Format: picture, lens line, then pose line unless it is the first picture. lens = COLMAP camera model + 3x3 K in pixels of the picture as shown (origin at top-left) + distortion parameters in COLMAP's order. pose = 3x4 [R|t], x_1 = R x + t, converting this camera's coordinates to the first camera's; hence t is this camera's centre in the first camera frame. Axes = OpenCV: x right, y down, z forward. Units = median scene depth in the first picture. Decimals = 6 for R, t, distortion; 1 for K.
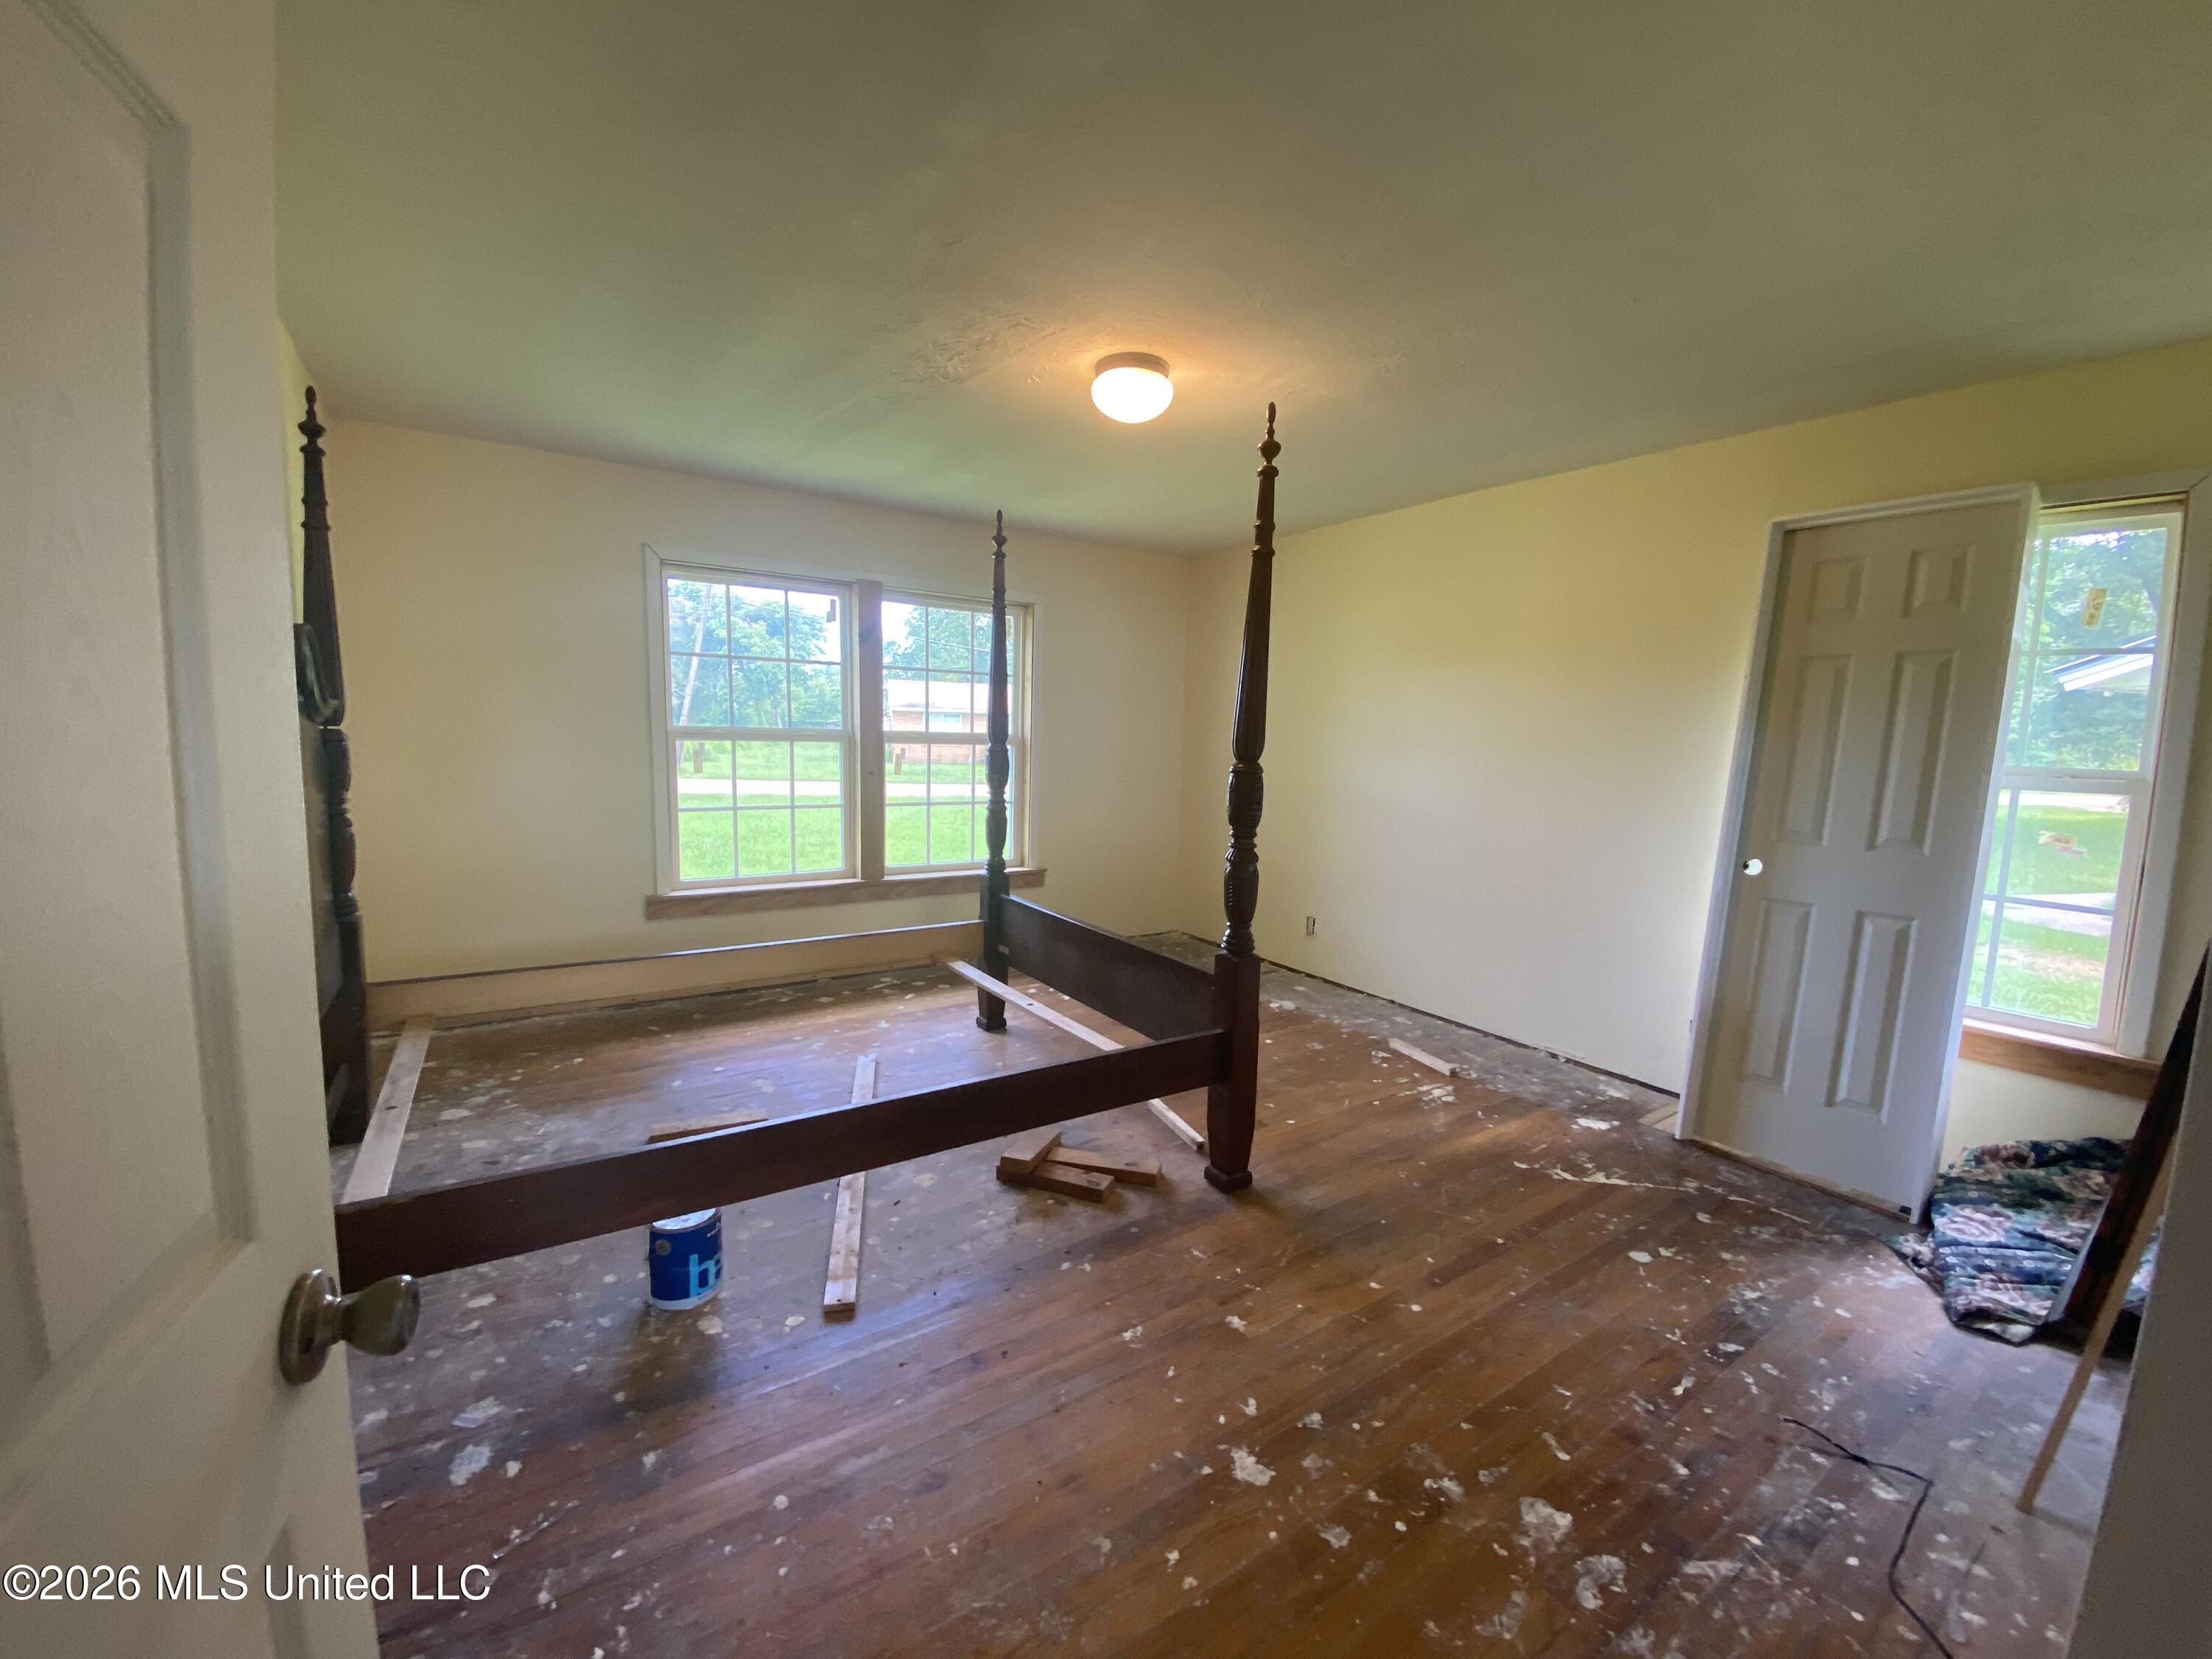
lens RADIAL K [[890.0, 0, 1112.6], [0, 890.0, 828.5], [0, 0, 1]] dist [-0.001108, -0.012323]
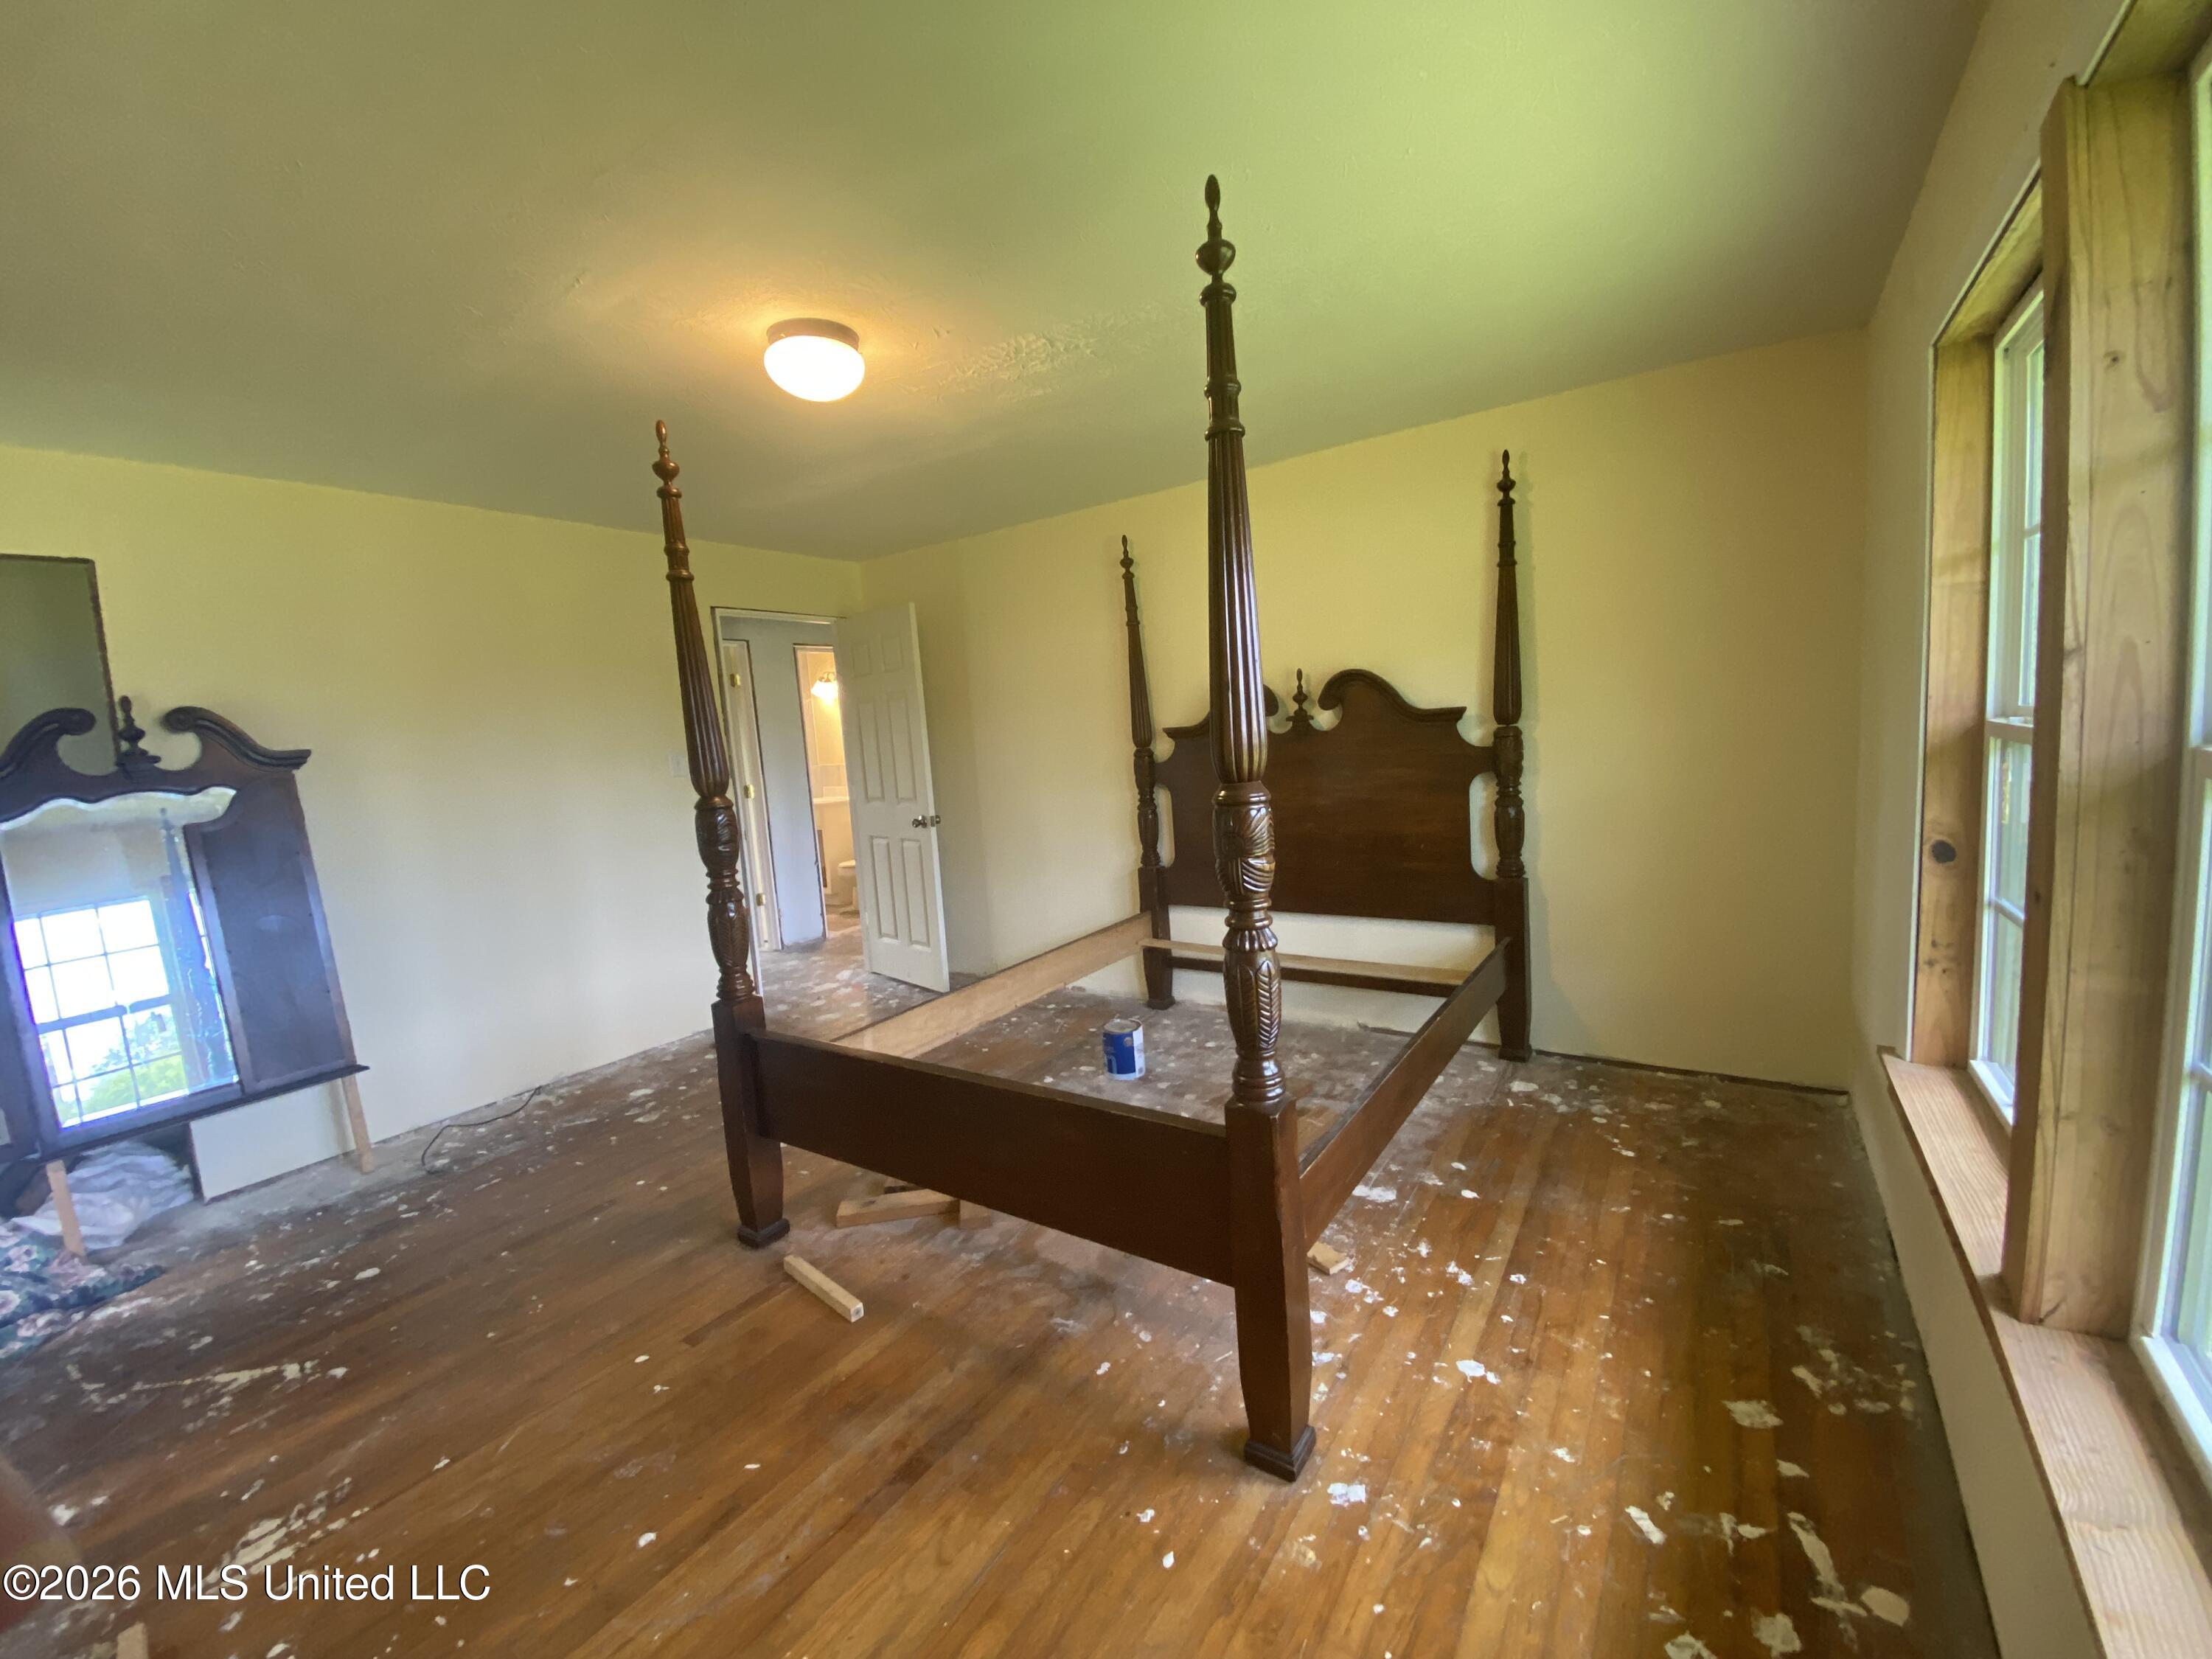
lens RADIAL K [[890.0, 0, 1112.6], [0, 890.0, 828.5], [0, 0, 1]] dist [-0.001108, -0.012323]
pose [[-0.925831, 0.075350, -0.370351, 0.094540], [-0.003525, 0.978160, 0.207822, -0.205812], [0.377922, 0.193713, -0.905345, 1.726980]]
